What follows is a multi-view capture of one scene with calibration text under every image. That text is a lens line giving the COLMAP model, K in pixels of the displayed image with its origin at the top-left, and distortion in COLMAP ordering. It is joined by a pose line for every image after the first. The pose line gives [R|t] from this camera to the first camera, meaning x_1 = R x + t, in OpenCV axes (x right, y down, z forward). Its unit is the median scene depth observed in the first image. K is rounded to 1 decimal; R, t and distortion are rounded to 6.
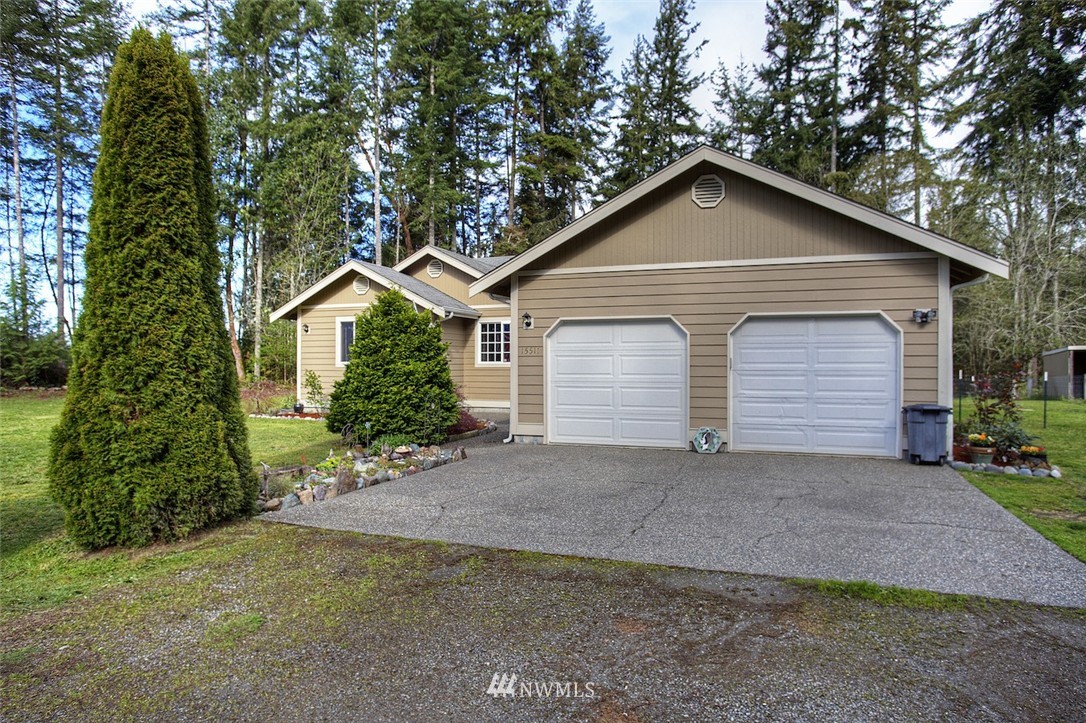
lens RADIAL K [[664.0, 0, 548.0], [0, 664.0, 363.1], [0, 0, 1]] dist [-0.000609, 0.001656]
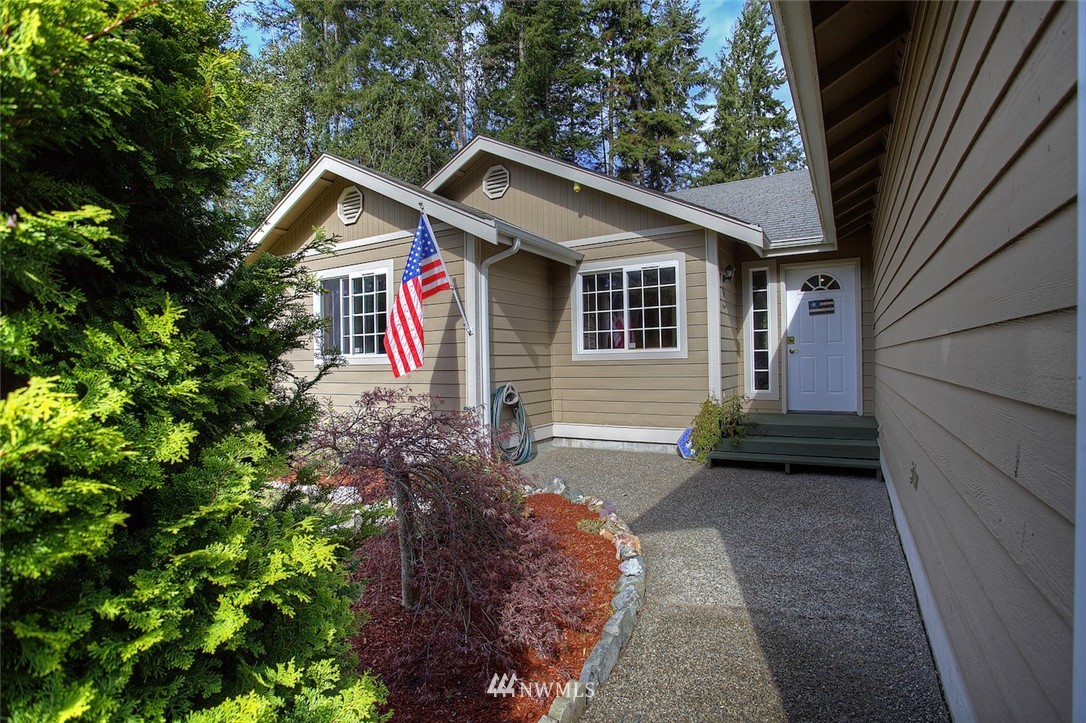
lens RADIAL K [[528.5, 0, 548.4], [0, 528.5, 366.4], [0, 0, 1]] dist [-0.083773, 0.038772]
pose [[0.986851, -0.018341, -0.160587, -0.062577], [0.020669, 0.999704, 0.012837, 0.004832], [0.160304, -0.015988, 0.986938, 0.593393]]
